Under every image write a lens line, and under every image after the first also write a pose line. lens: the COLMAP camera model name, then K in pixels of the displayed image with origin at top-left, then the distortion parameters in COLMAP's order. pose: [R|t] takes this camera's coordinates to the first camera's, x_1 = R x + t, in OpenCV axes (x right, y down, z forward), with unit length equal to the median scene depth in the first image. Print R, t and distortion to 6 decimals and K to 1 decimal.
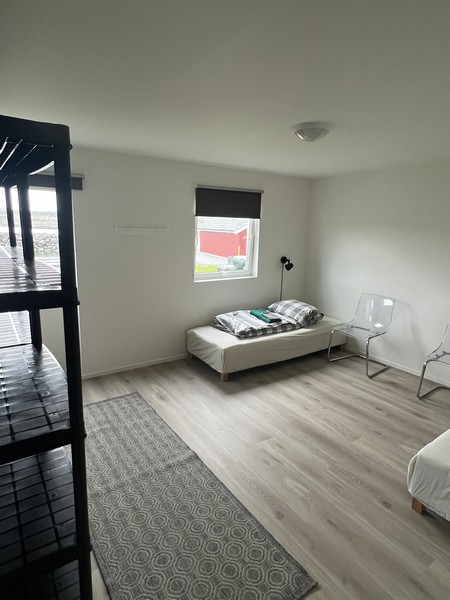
lens RADIAL K [[348.3, 0, 225.0], [0, 348.3, 300.0], [0, 0, 1]] dist [0.002668, -0.000002]
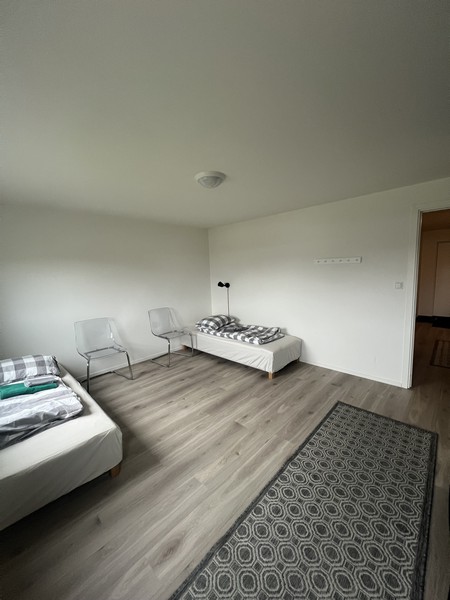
lens RADIAL K [[236.6, 0, 225.0], [0, 236.6, 300.0], [0, 0, 1]] dist [0.000433, 0.000098]
pose [[-0.190588, -0.139655, 0.971685, -0.453350], [0.234375, 0.954730, 0.183189, -0.131874], [-0.953281, 0.262652, -0.149229, 0.776611]]
